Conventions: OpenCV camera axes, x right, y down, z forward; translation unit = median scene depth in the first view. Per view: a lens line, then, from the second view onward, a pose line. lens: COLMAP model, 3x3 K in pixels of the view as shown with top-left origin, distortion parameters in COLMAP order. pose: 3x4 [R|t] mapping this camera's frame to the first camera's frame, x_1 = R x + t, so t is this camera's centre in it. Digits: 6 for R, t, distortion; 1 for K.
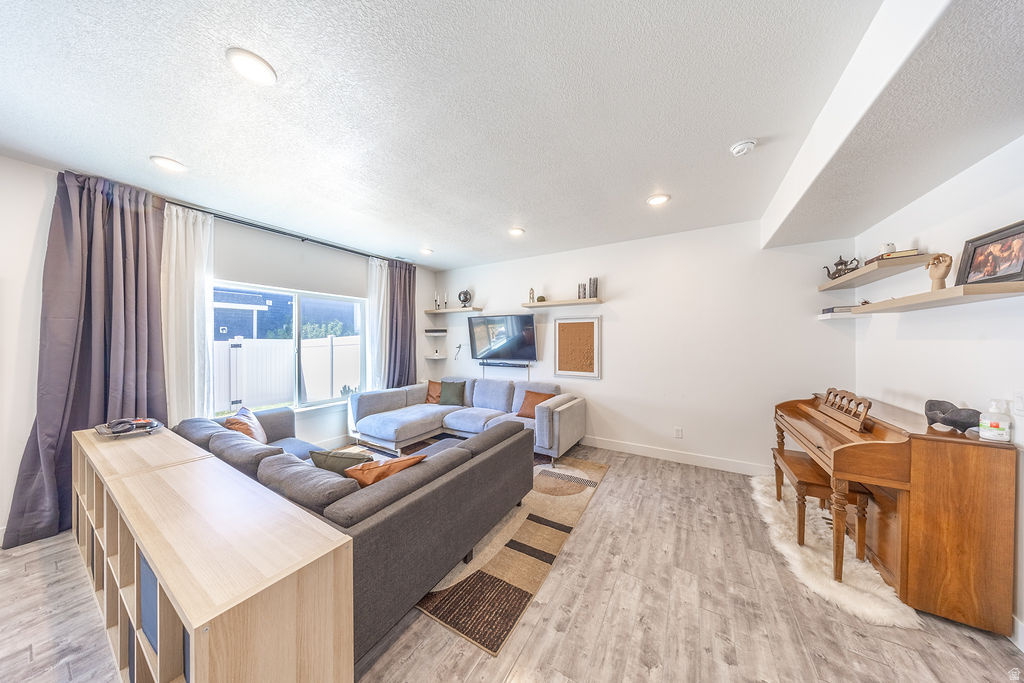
lens RADIAL K [[297.5, 0, 514.7], [0, 297.5, 343.4], [0, 0, 1]] dist [-0.000032, 0.000124]
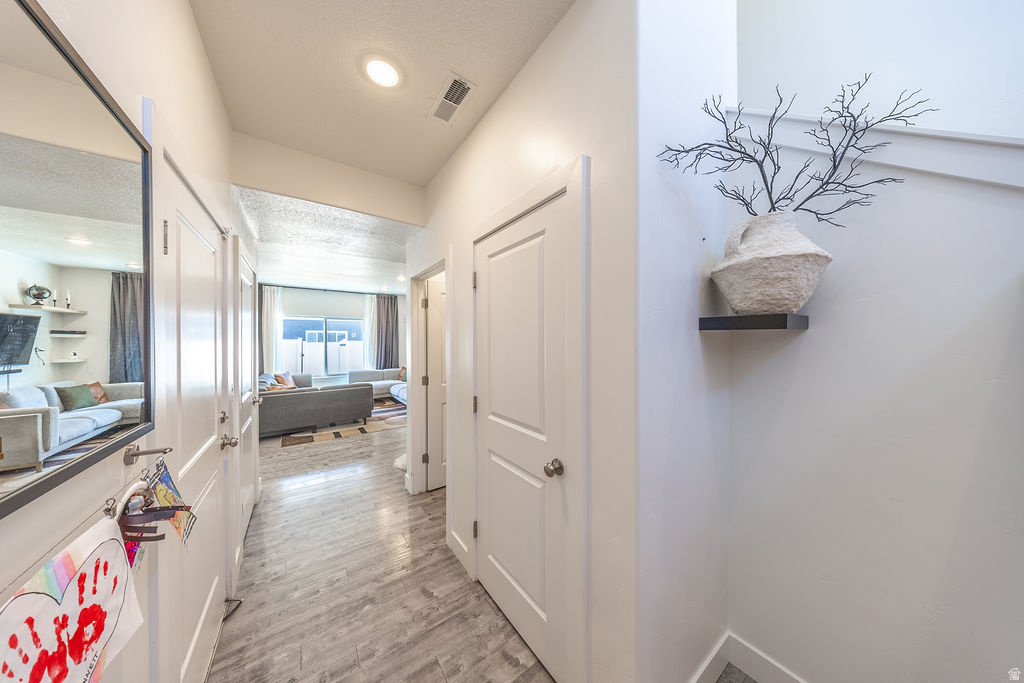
lens RADIAL K [[297.5, 0, 512.7], [0, 297.5, 342.8], [0, 0, 1]] dist [-0.000032, 0.000124]
pose [[0.913632, -0.004501, -0.406517, 1.955322], [0.005083, 0.999987, 0.000351, 0.002488], [0.406510, -0.002387, 0.913643, -0.466442]]
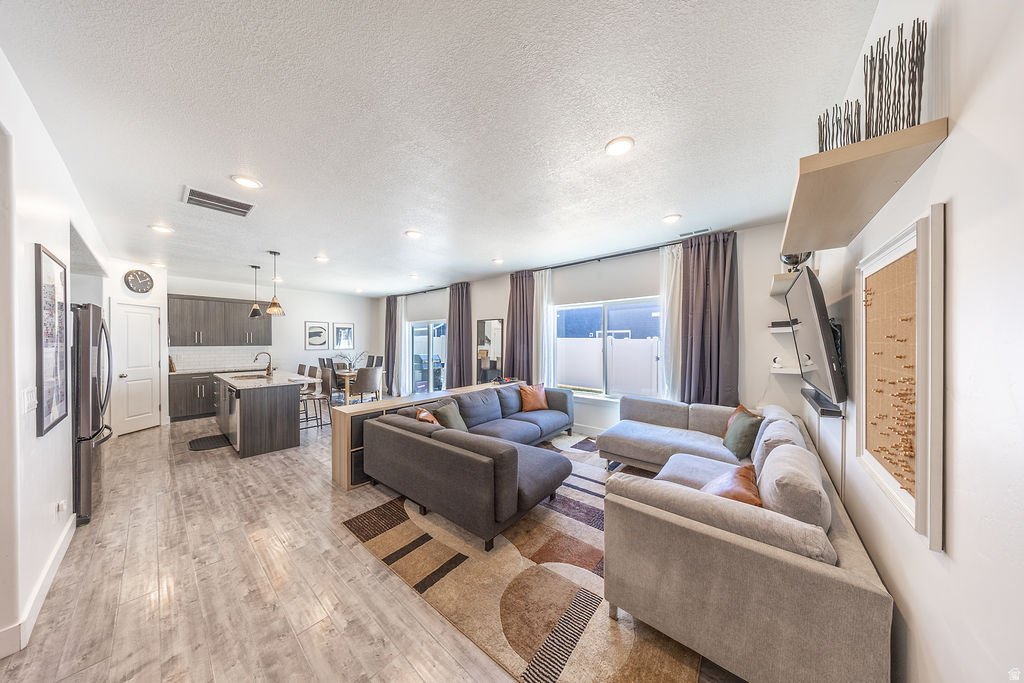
lens RADIAL K [[297.5, 0, 509.2], [0, 297.5, 344.1], [0, 0, 1]] dist [-0.000032, 0.000124]
pose [[-0.156701, 0.003864, -0.987639, 0.898454], [-0.003646, 0.999983, 0.004491, -0.009475], [0.987639, 0.004305, -0.156684, 1.337130]]
